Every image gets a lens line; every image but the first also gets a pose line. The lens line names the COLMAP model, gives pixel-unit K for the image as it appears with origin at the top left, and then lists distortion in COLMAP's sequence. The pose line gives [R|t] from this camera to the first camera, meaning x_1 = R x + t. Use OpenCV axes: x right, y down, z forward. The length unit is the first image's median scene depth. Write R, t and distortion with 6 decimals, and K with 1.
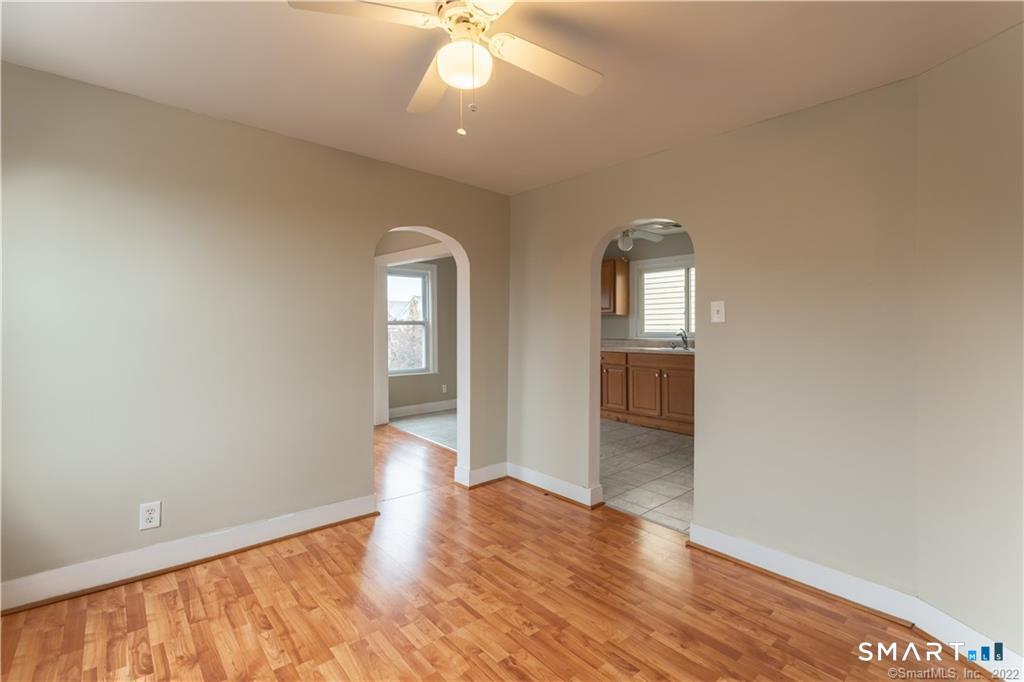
lens RADIAL K [[447.7, 0, 509.2], [0, 447.7, 339.1], [0, 0, 1]] dist [-0.003503, -0.000148]
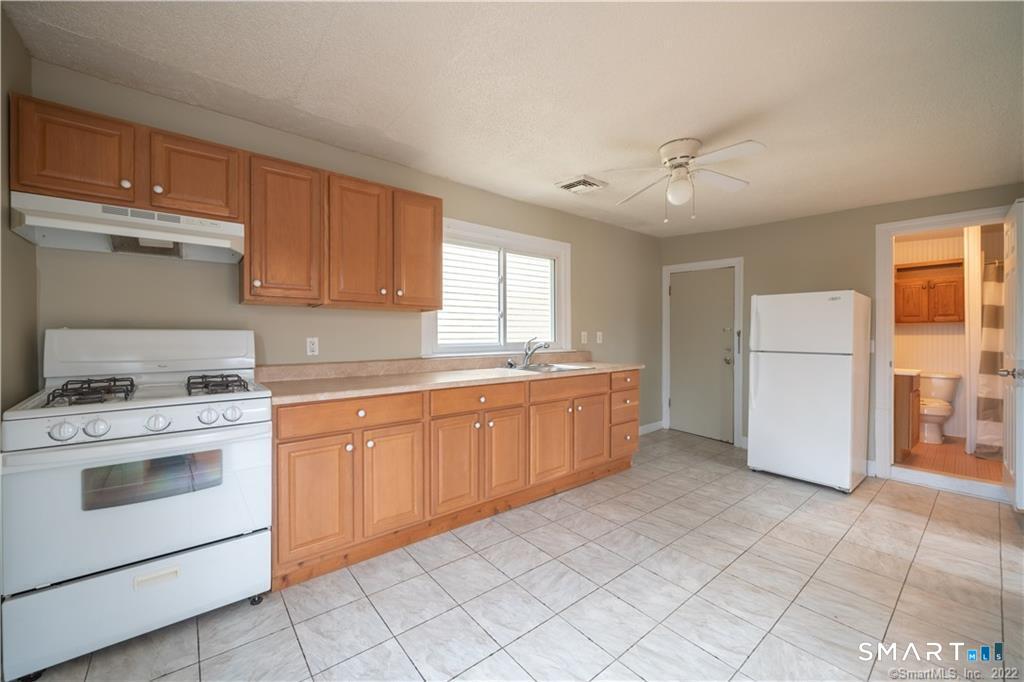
lens RADIAL K [[410.0, 0, 520.3], [0, 410.0, 338.3], [0, 0, 1]] dist [0.002603, -0.000284]
pose [[0.043859, 0.000324, 0.999038, -0.244533], [0.027850, 0.999611, -0.001547, -0.022039], [-0.998649, 0.027891, 0.043833, 1.008678]]
